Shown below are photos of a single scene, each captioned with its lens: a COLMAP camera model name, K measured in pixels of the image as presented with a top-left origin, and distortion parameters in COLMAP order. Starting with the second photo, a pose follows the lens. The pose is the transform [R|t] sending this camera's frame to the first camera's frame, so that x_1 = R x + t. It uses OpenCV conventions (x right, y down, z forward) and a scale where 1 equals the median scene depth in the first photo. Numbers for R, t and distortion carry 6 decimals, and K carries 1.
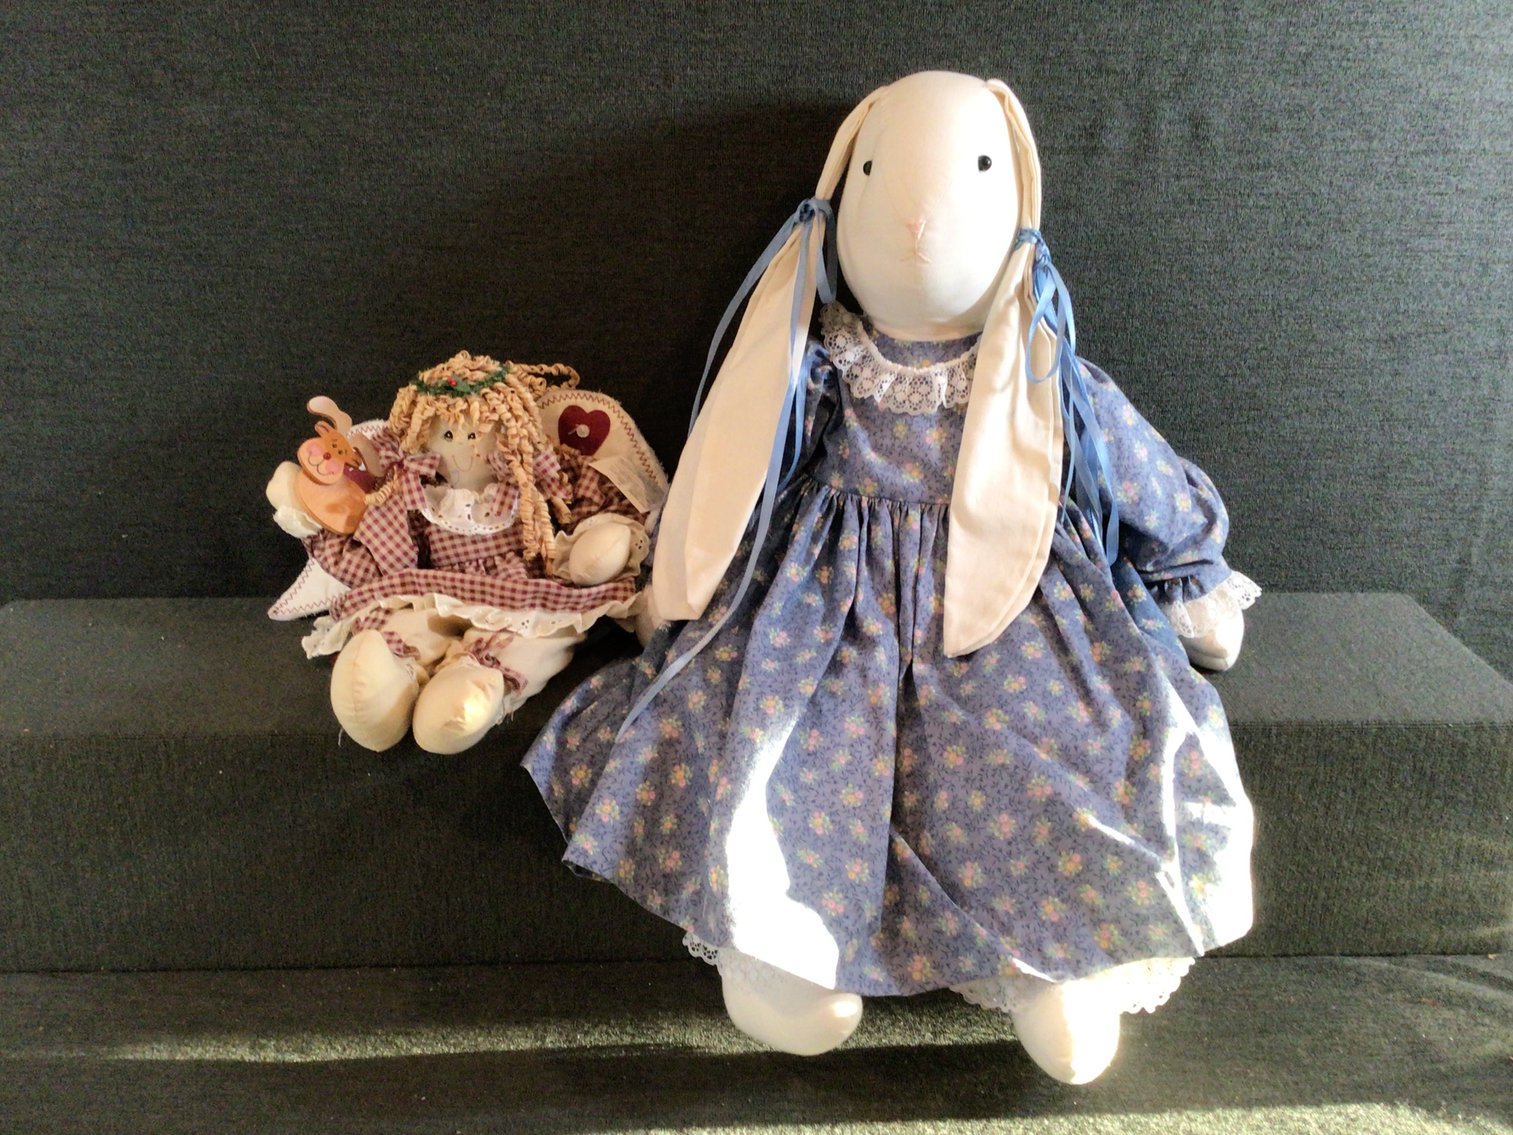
lens RADIAL K [[1376.8, 0, 733.3], [0, 1376.8, 567.3], [0, 0, 1]] dist [-0.008056, 0.000000]
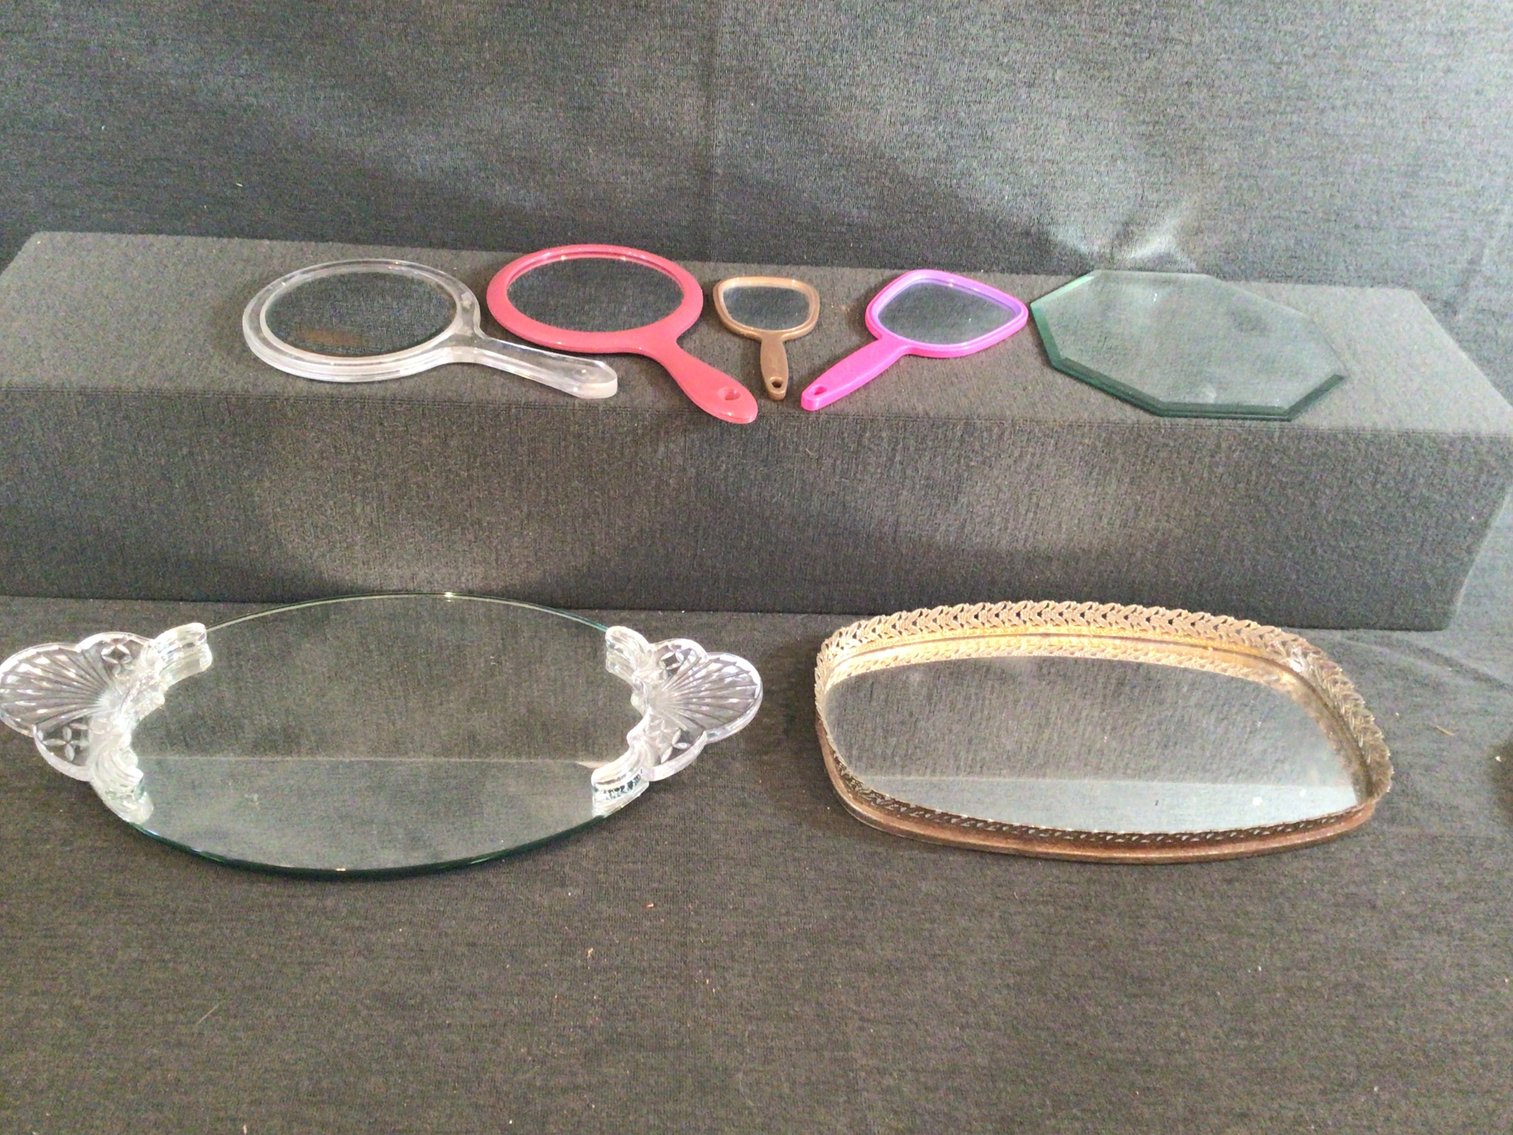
lens RADIAL K [[1376.8, 0, 745.3], [0, 1376.8, 571.5], [0, 0, 1]] dist [-0.008056, 0.000000]
pose [[0.997994, 0.036038, 0.052045, -0.065571], [-0.049856, 0.954082, 0.295369, -0.066356], [-0.039011, -0.297371, 0.953965, -0.033605]]
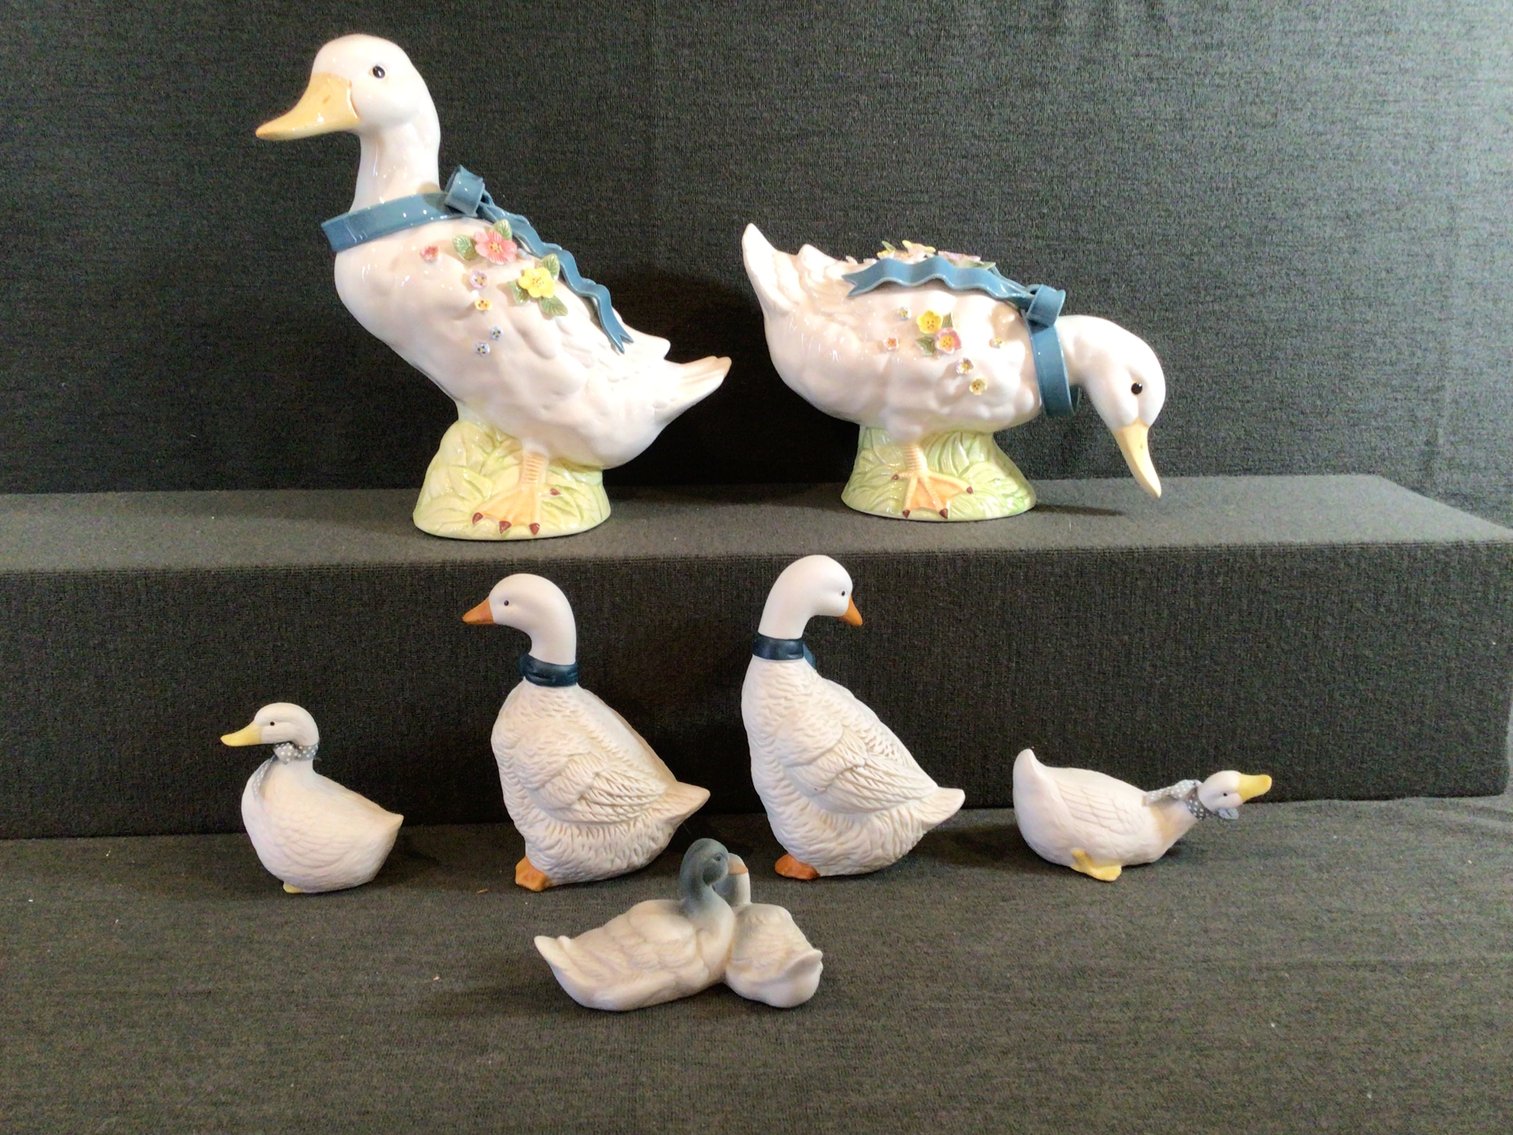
lens RADIAL K [[1376.8, 0, 737.9], [0, 1376.8, 575.5], [0, 0, 1]] dist [-0.008056, 0.000000]
pose [[0.999422, -0.013579, 0.031170, -0.018218], [0.016849, 0.994100, -0.107149, 0.215402], [-0.029531, 0.107612, 0.993754, 0.011195]]
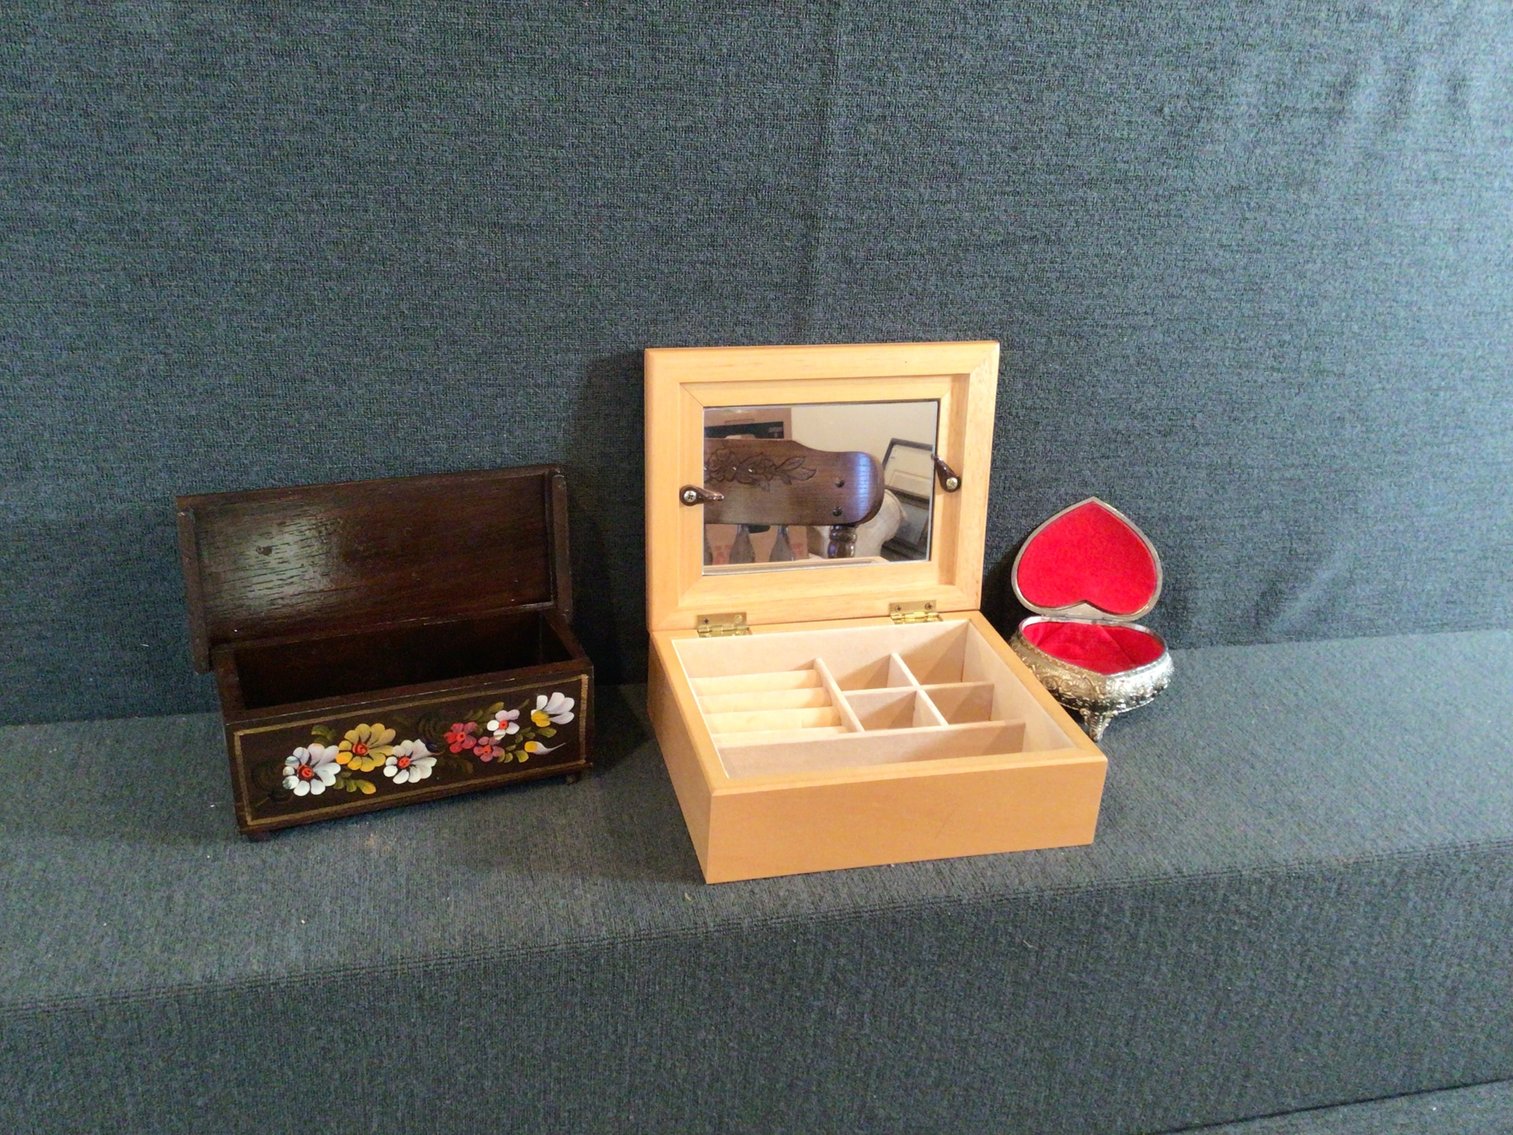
lens RADIAL K [[1376.8, 0, 734.1], [0, 1376.8, 563.9], [0, 0, 1]] dist [-0.008056, 0.000000]
pose [[0.975960, -0.039520, 0.214337, -0.256244], [0.026037, 0.997521, 0.065369, -0.103626], [-0.216390, -0.058217, 0.974570, 0.283919]]
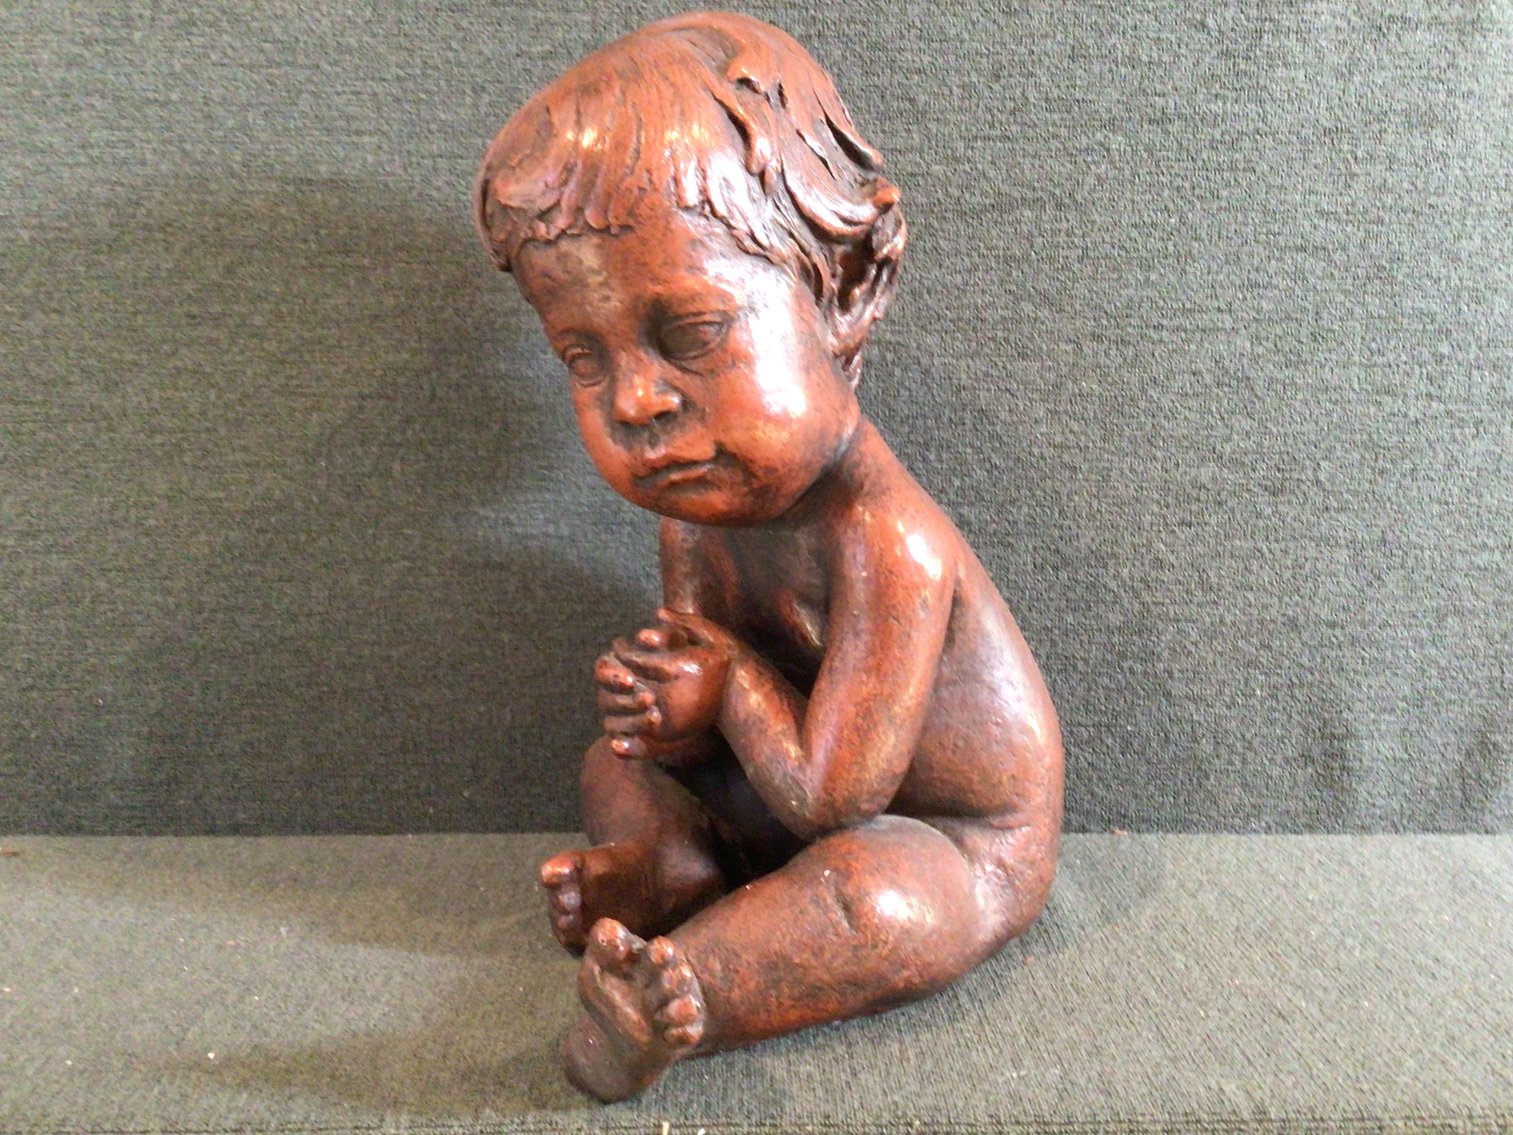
lens RADIAL K [[1376.8, 0, 737.9], [0, 1376.8, 571.6], [0, 0, 1]] dist [-0.008056, 0.000000]
pose [[0.999849, 0.005774, 0.016372, -0.049899], [-0.002065, 0.975926, -0.218090, 0.041204], [-0.017237, 0.218024, 0.975791, 0.495559]]
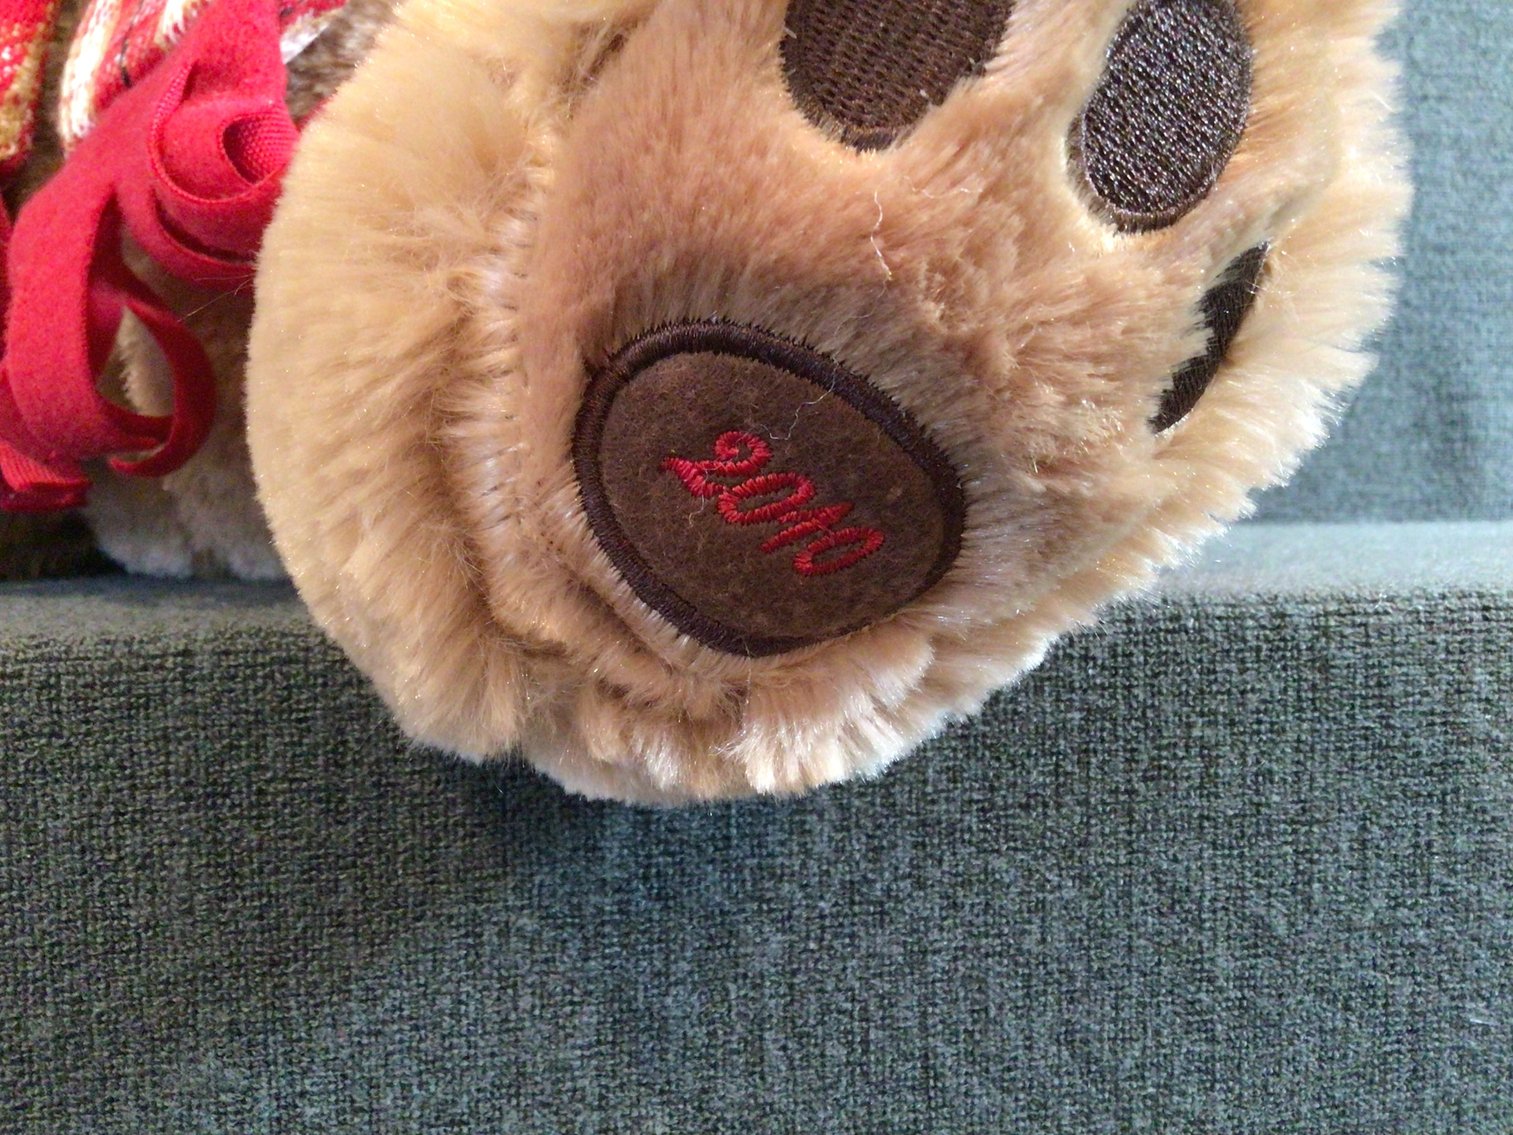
lens RADIAL K [[1376.8, 0, 708.3], [0, 1376.8, 581.9], [0, 0, 1]] dist [-0.008056, 0.000000]
pose [[0.993630, -0.034850, 0.107164, -0.082598], [0.065586, 0.952162, -0.298471, 0.163306], [-0.091636, 0.303599, 0.948383, 0.694738]]
